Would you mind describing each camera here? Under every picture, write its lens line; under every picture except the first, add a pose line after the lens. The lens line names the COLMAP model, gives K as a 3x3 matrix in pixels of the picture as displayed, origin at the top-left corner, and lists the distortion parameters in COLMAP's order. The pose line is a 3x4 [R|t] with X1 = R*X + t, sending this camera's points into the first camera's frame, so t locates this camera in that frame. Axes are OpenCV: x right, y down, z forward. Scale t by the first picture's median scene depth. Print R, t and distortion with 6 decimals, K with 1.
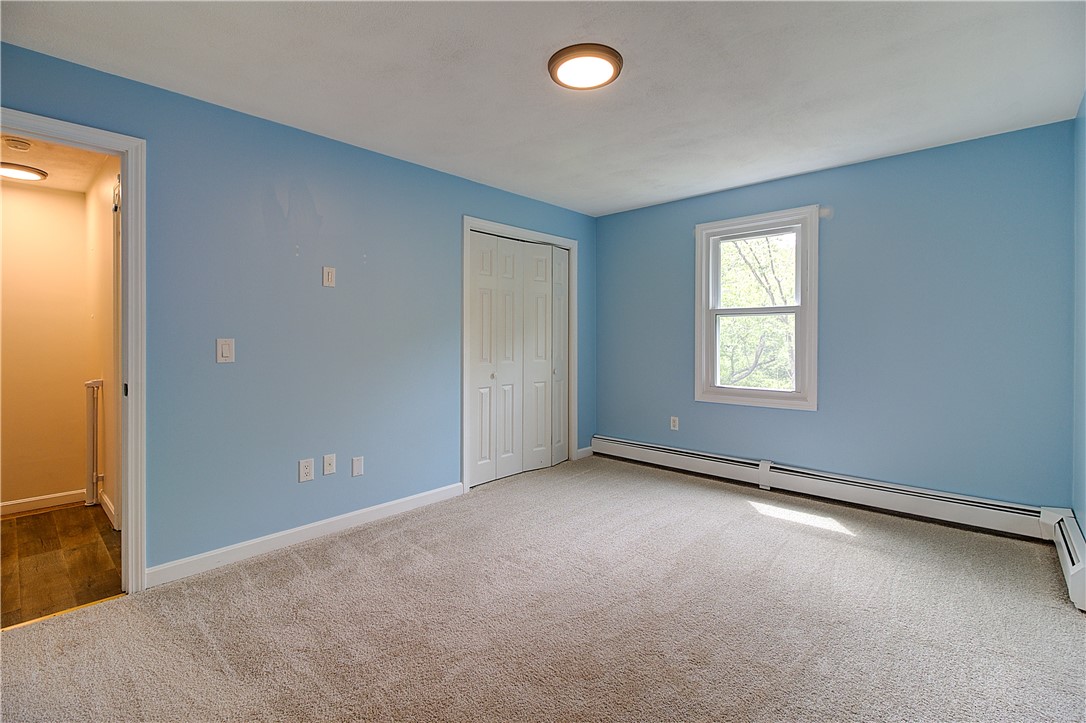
lens RADIAL K [[495.0, 0, 546.1], [0, 495.0, 340.0], [0, 0, 1]] dist [0.001012, -0.001326]
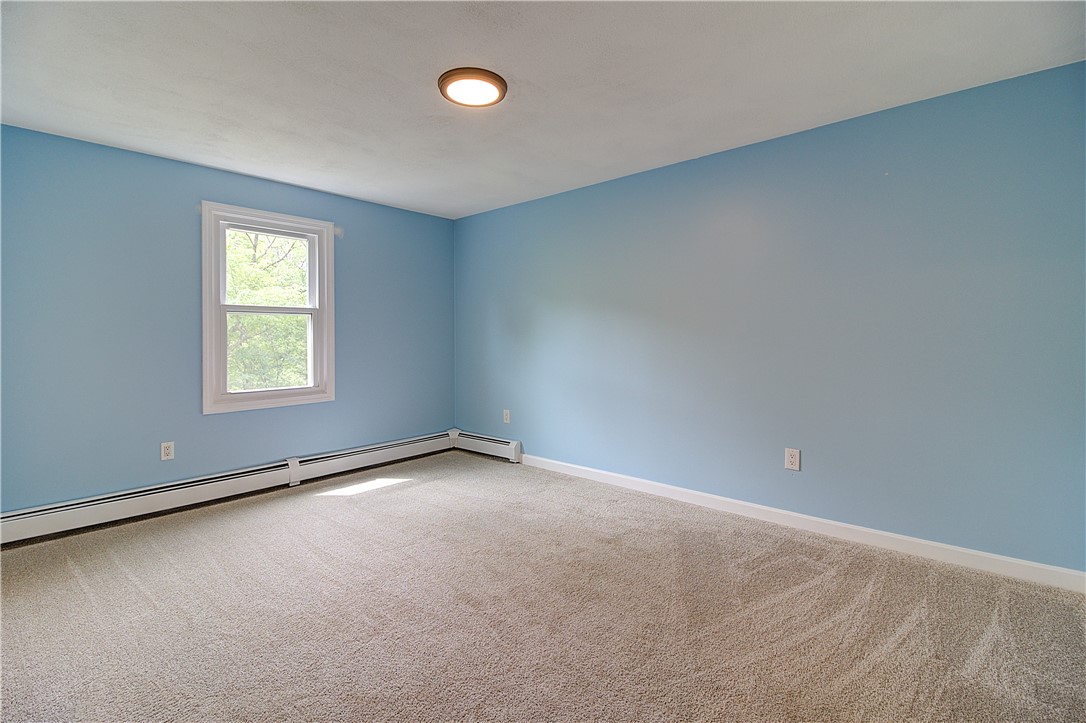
lens RADIAL K [[495.0, 0, 546.1], [0, 495.0, 340.0], [0, 0, 1]] dist [0.001012, -0.001326]
pose [[-0.035163, -0.008973, 0.999341, -0.590255], [0.005786, 0.999941, 0.009182, -0.005936], [-0.999365, 0.006105, -0.035109, 0.507284]]
